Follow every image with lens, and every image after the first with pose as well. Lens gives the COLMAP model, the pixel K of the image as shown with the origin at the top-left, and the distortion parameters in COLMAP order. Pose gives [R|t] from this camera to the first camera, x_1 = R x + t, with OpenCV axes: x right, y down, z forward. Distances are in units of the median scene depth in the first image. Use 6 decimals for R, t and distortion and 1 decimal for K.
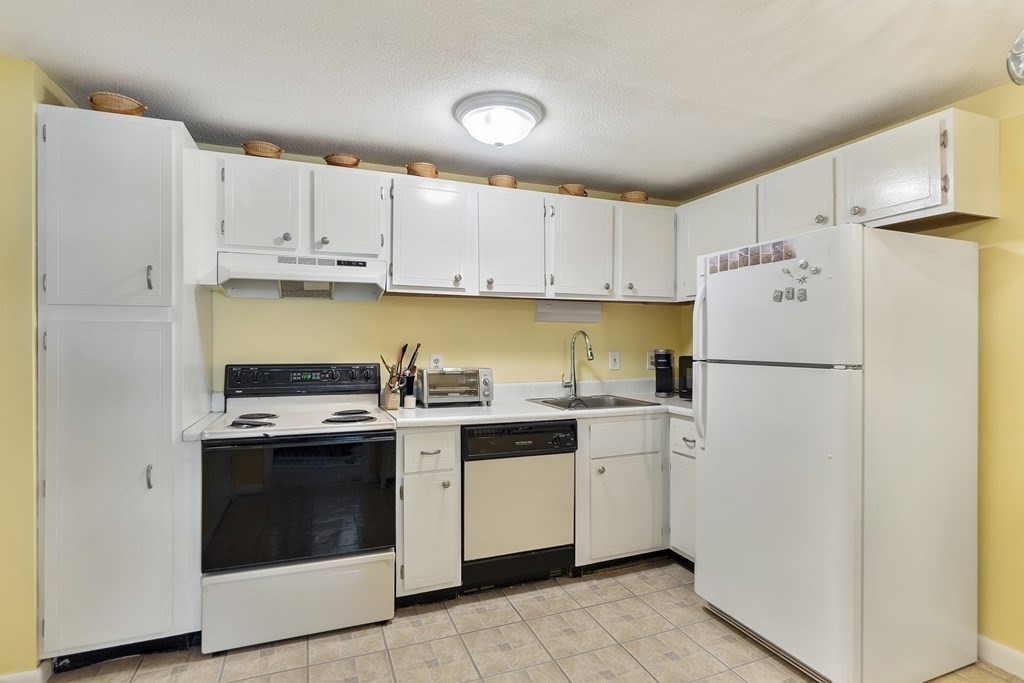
lens RADIAL K [[511.2, 0, 513.3], [0, 511.2, 347.2], [0, 0, 1]] dist [-0.004195, -0.001367]
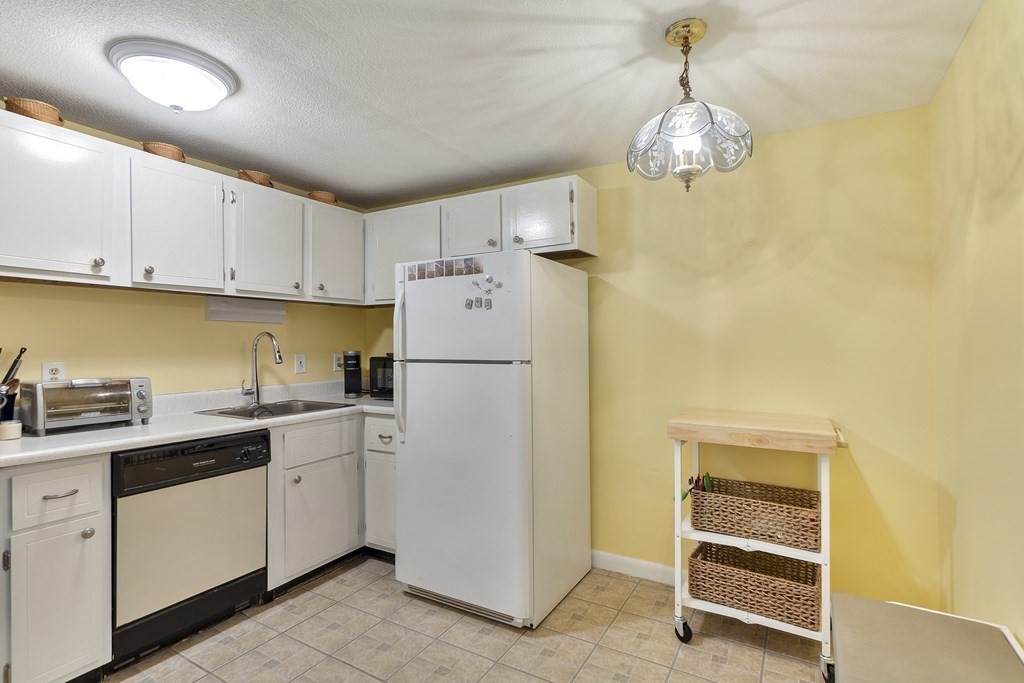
lens RADIAL K [[496.0, 0, 511.2], [0, 496.0, 339.2], [0, 0, 1]] dist [-0.003258, -0.000606]
pose [[0.788737, -0.000710, 0.614730, -0.086701], [0.011955, 0.999828, -0.014185, -0.001359], [-0.614614, 0.018537, 0.788610, 0.033577]]
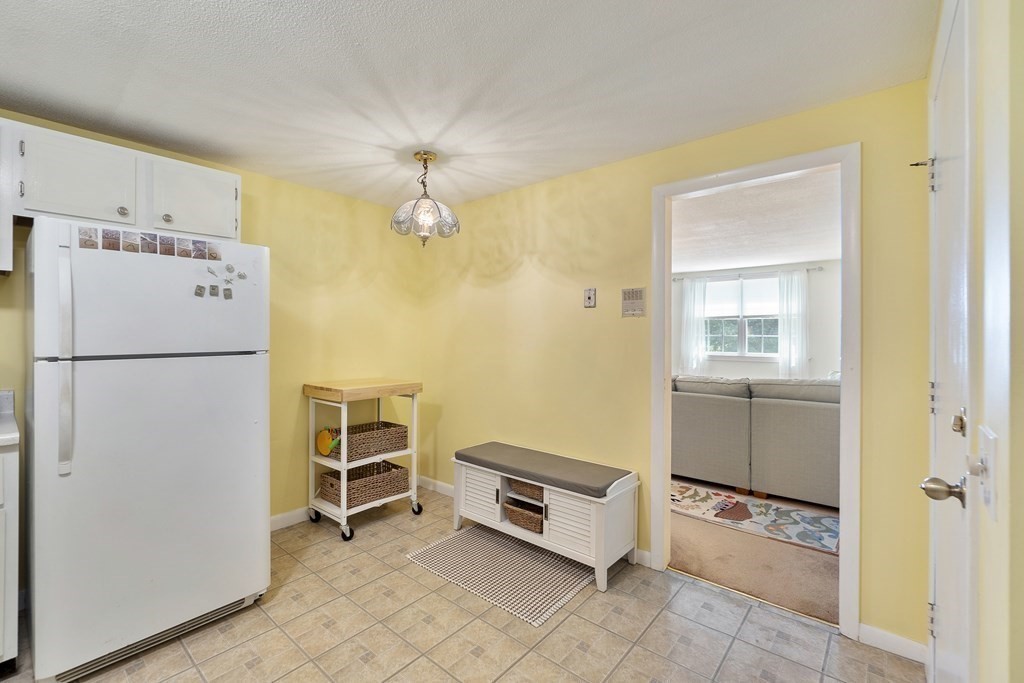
lens RADIAL K [[442.0, 0, 511.2], [0, 442.0, 335.9], [0, 0, 1]] dist [-0.004634, -0.000413]
pose [[-0.463525, -0.009775, 0.886030, -0.494994], [0.008321, 0.999847, 0.015384, -0.011802], [-0.886045, 0.014503, -0.463373, 0.690794]]
